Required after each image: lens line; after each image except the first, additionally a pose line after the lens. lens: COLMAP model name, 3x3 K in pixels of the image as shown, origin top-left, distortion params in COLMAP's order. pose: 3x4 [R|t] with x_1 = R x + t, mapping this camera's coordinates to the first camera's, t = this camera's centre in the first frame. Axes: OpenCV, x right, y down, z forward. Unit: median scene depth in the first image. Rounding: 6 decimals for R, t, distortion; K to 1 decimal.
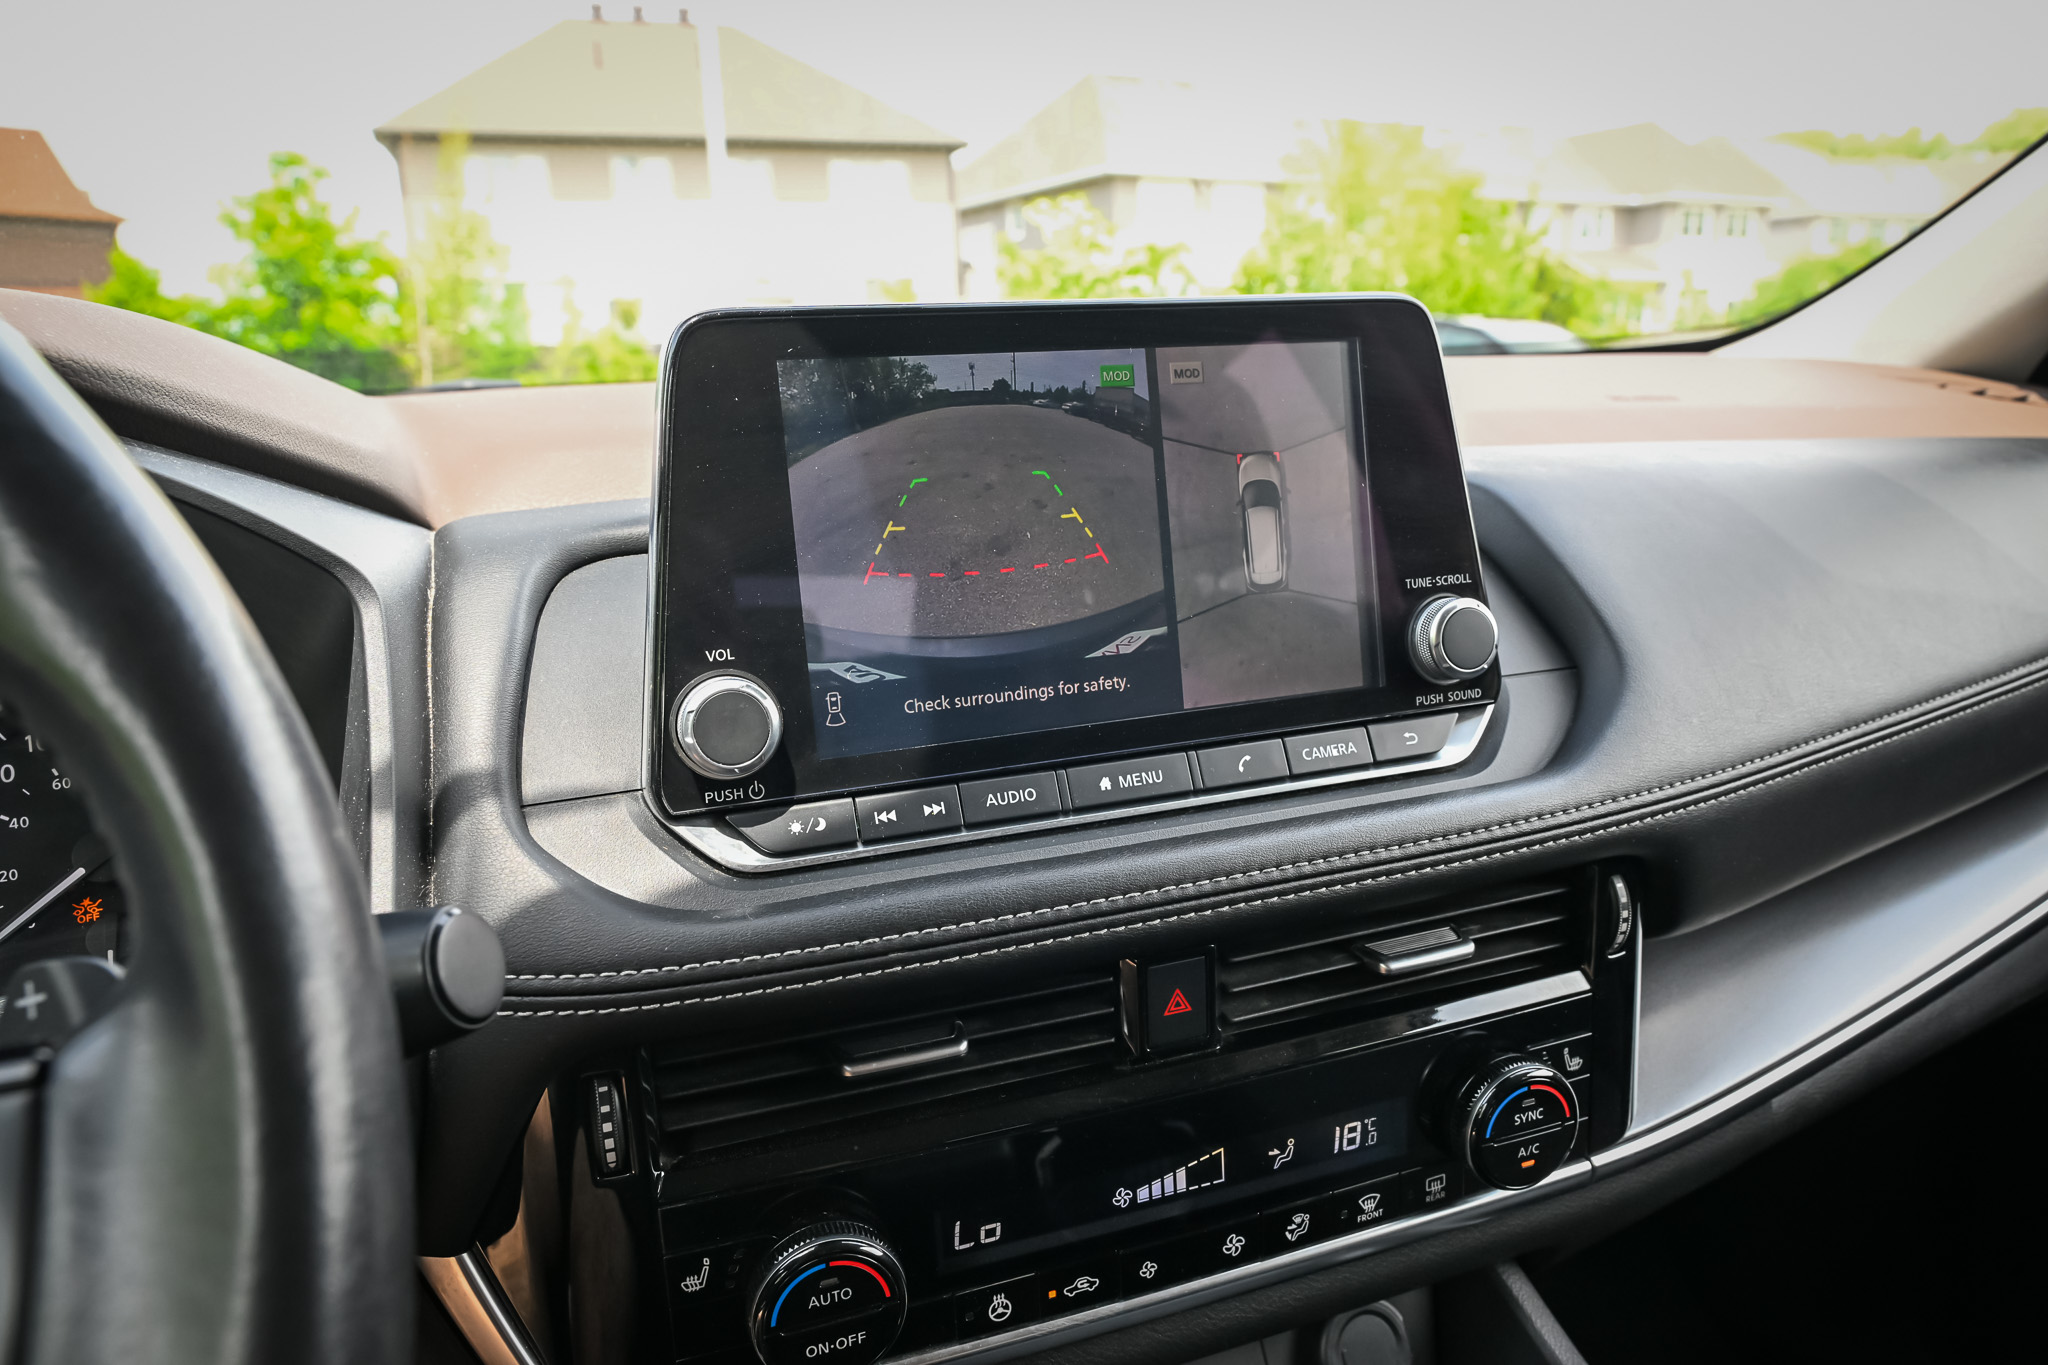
lens RADIAL K [[1353.7, 0, 1024.4], [0, 1353.7, 682.3], [0, 0, 1]] dist [0.002718, -0.003591]
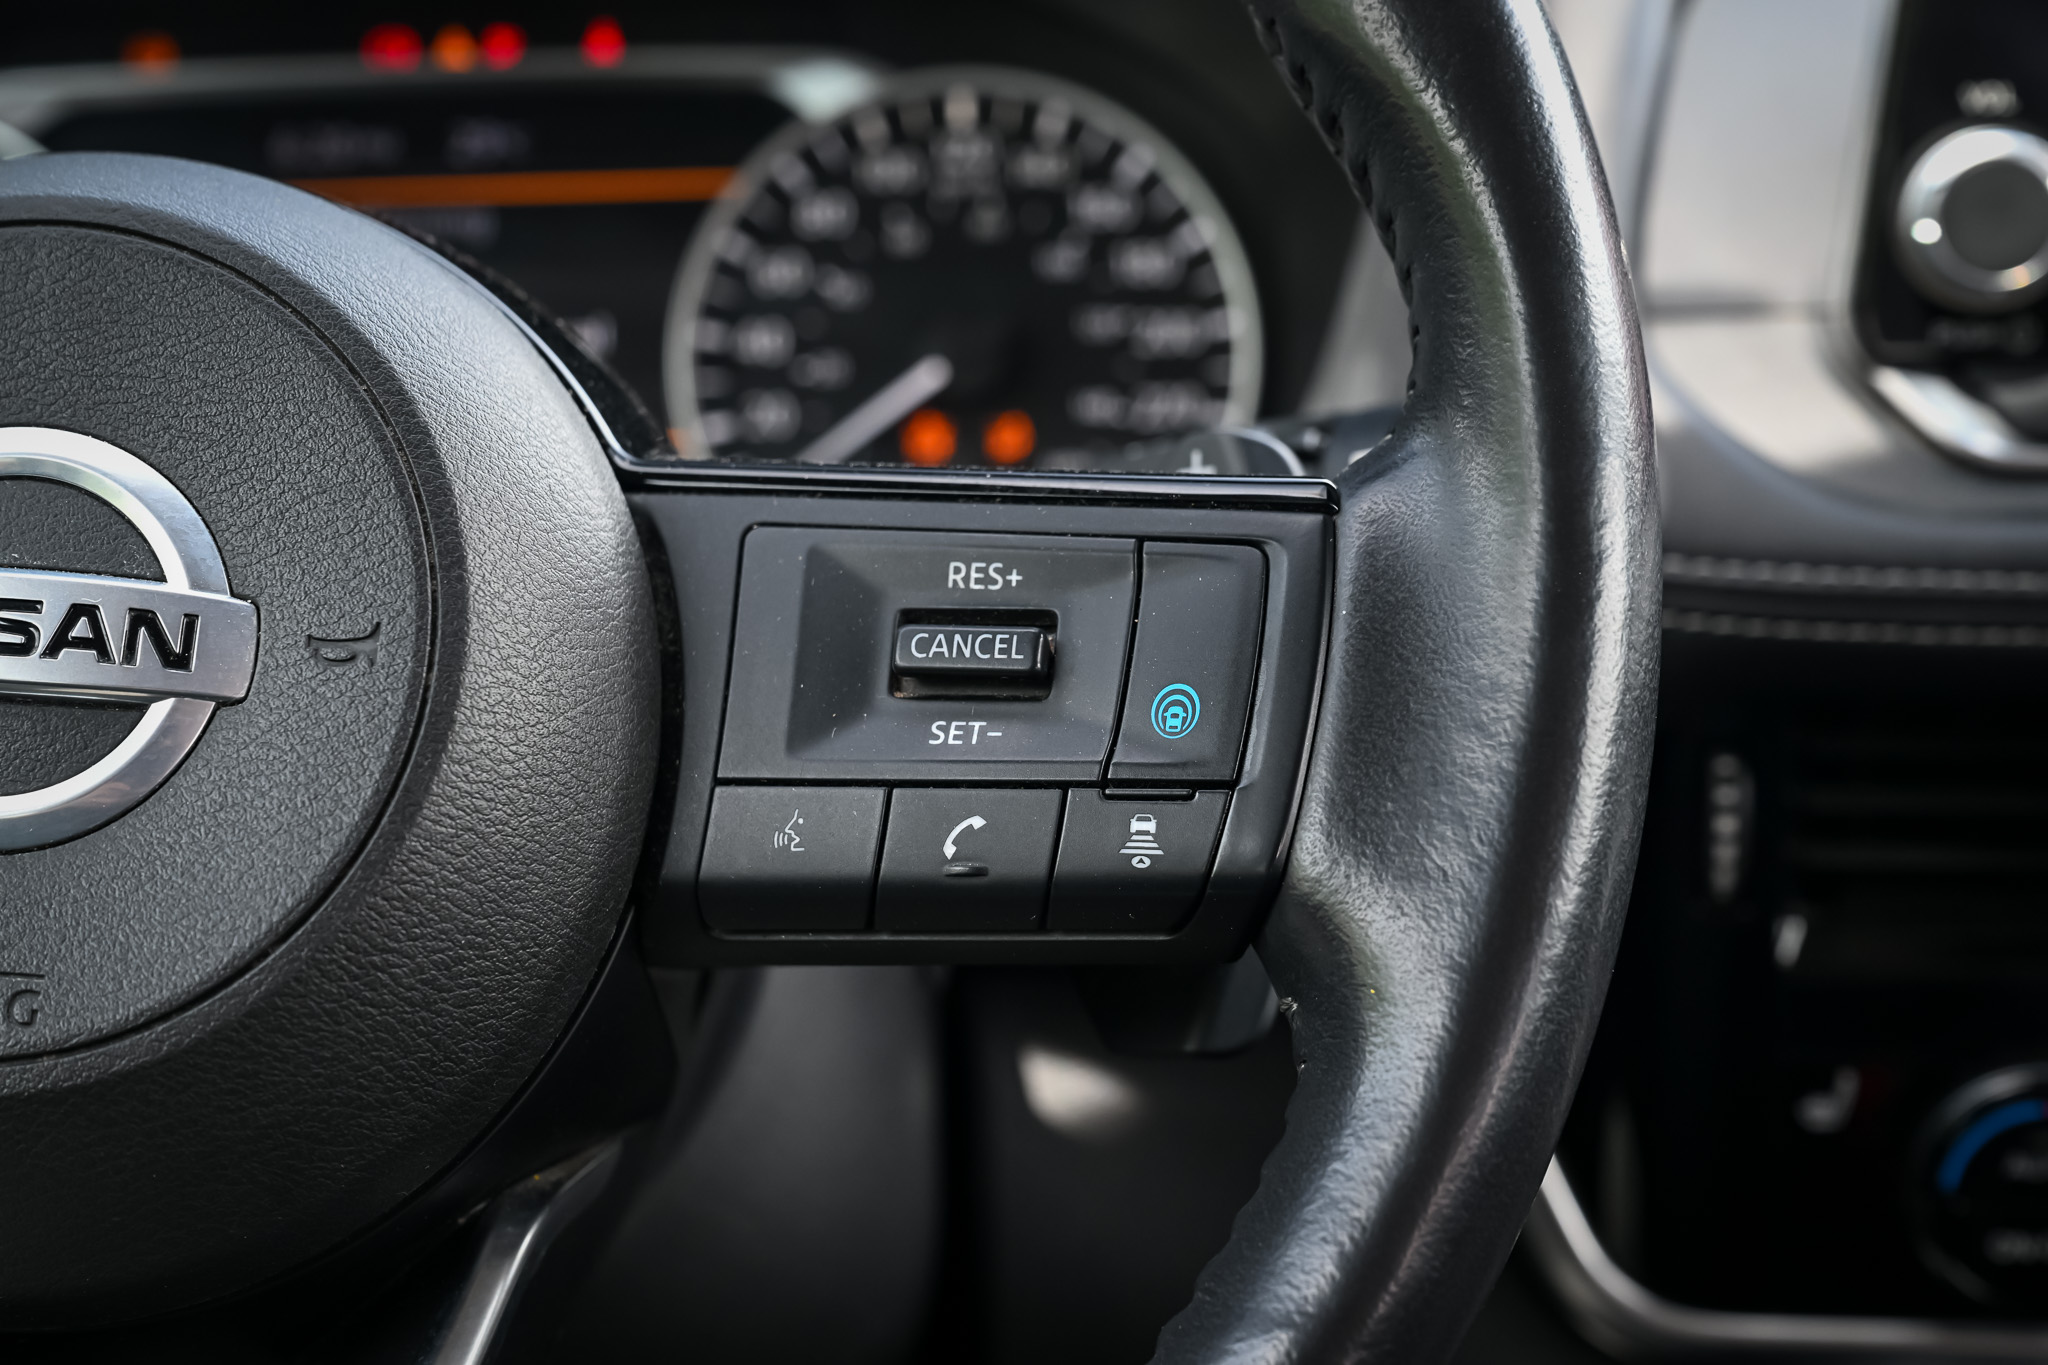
lens RADIAL K [[3909.3, 0, 1030.3], [0, 3909.3, 686.5], [0, 0, 1]] dist [0.005014, 0.000000]
pose [[0.913740, 0.129881, -0.384982, 0.086646], [-0.097859, 0.989988, 0.101725, 0.102435], [0.394339, -0.055276, 0.917301, -0.760632]]
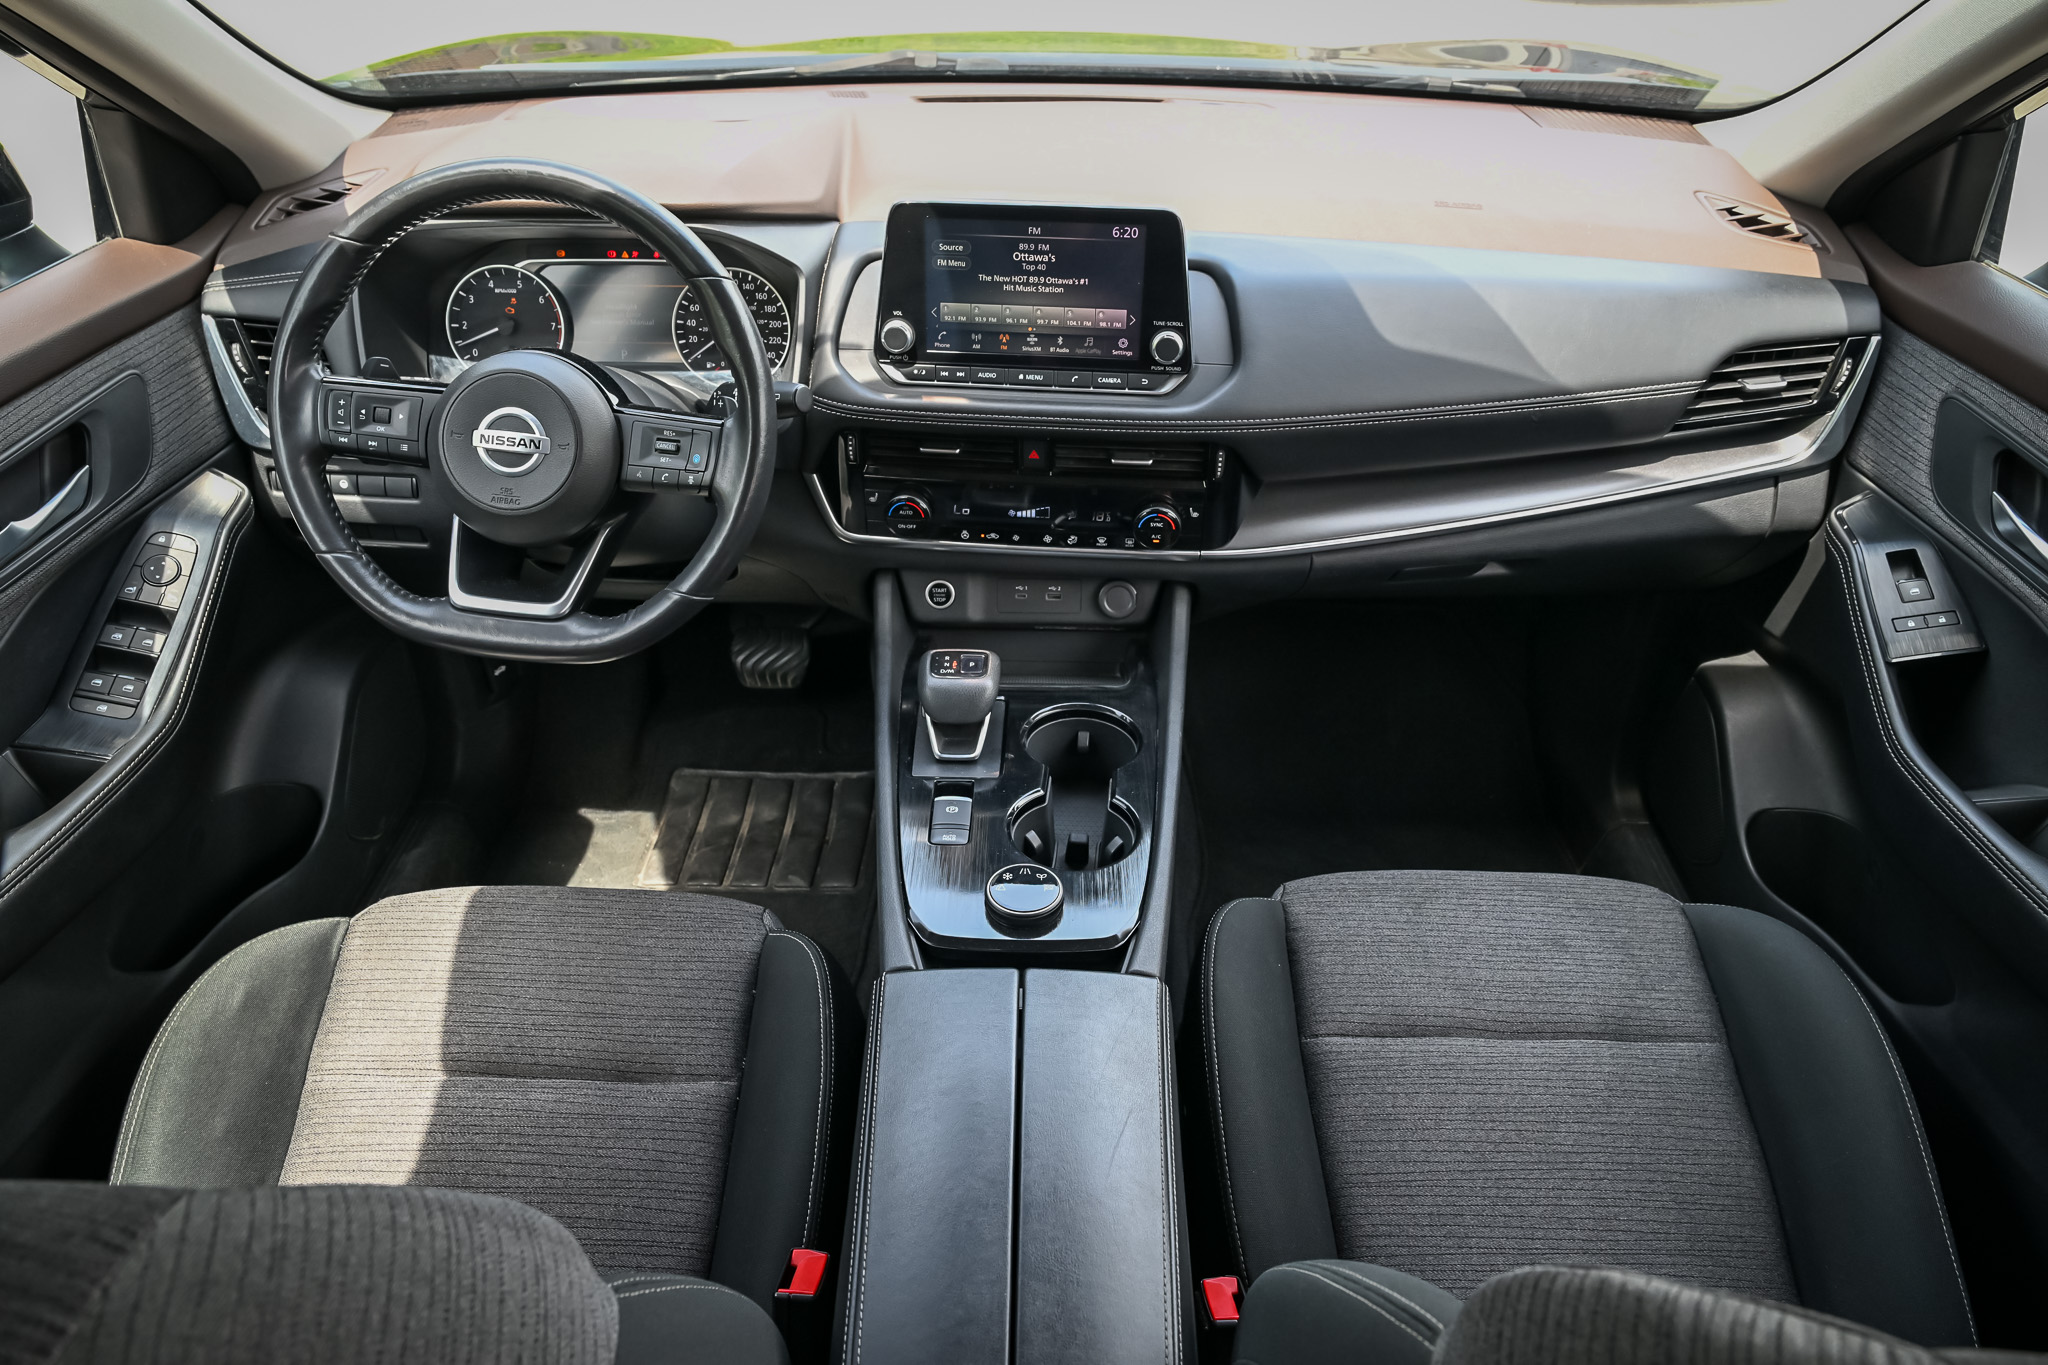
lens RADIAL K [[1353.7, 0, 1026.4], [0, 1353.7, 691.9], [0, 0, 1]] dist [0.002718, -0.003591]
pose [[0.909331, 0.287233, -0.301020, 1.240754], [-0.135317, 0.888310, 0.438856, -0.654823], [0.393454, -0.358332, 0.846636, -1.855667]]
